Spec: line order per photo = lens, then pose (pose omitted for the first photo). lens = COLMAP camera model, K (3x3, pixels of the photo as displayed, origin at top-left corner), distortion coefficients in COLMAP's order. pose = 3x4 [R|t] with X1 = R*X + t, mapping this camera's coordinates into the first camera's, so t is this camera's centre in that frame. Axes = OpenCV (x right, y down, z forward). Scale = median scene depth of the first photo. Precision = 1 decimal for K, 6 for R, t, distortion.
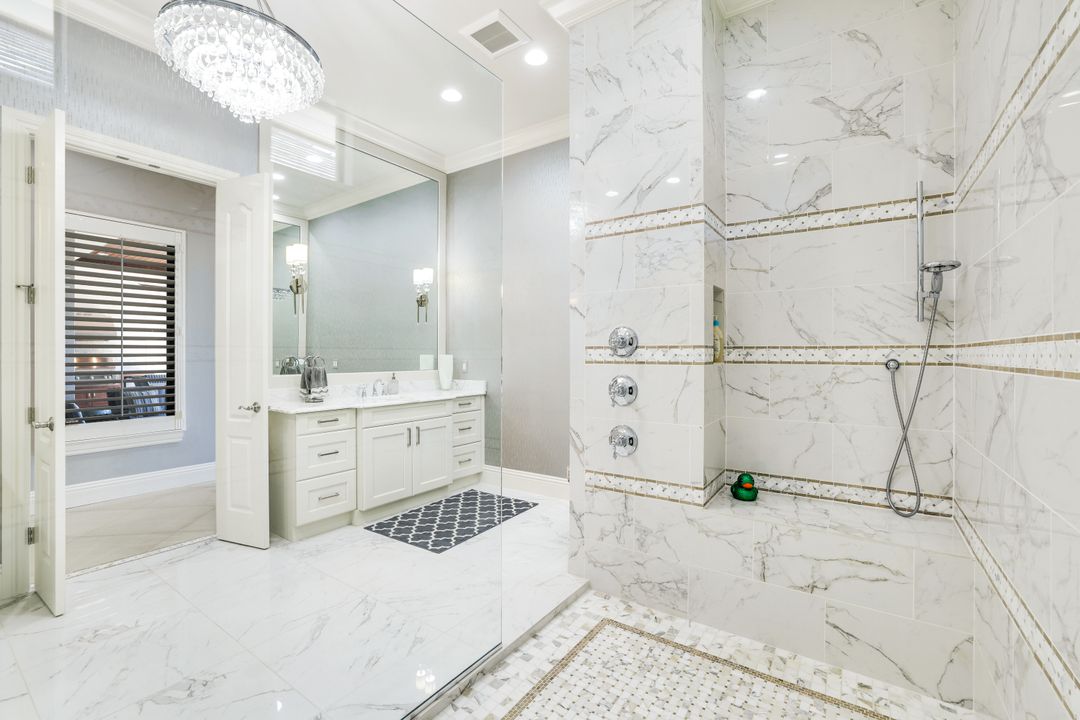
lens RADIAL K [[473.8, 0, 532.2], [0, 473.8, 352.7], [0, 0, 1]] dist [-0.043738, 0.019003]
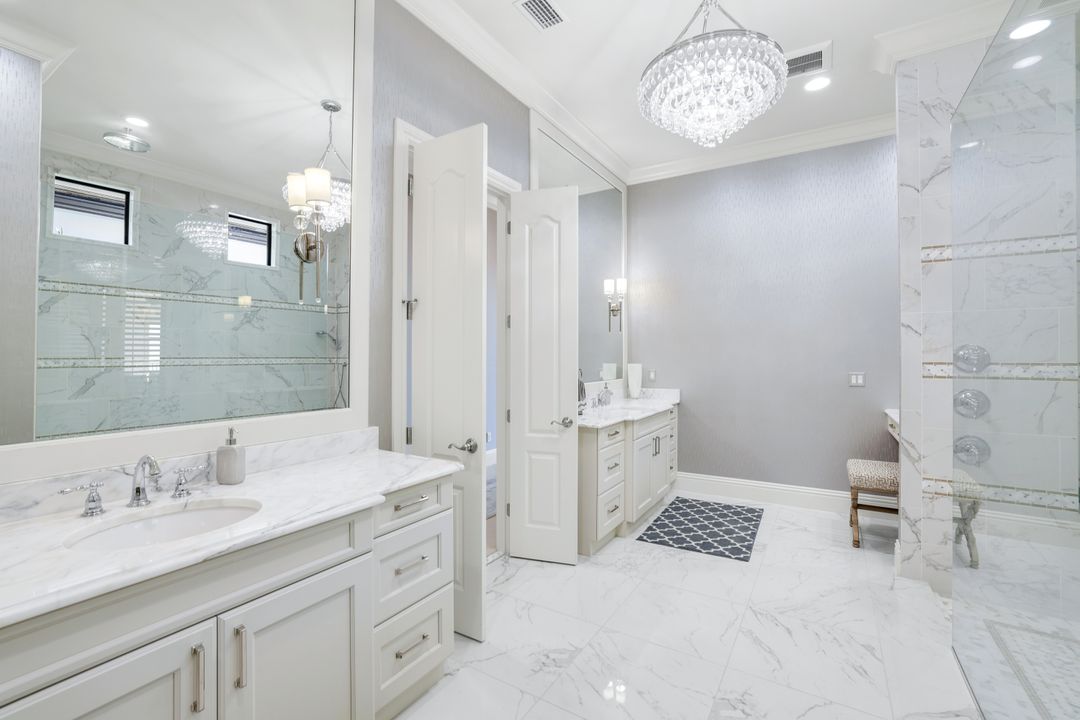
lens RADIAL K [[474.2, 0, 539.6], [0, 474.2, 349.1], [0, 0, 1]] dist [-0.029488, 0.012981]
pose [[0.997854, 0.001239, 0.065459, -0.773055], [-0.000632, 0.999957, -0.009299, -0.030454], [-0.065468, 0.009238, 0.997812, -0.000272]]
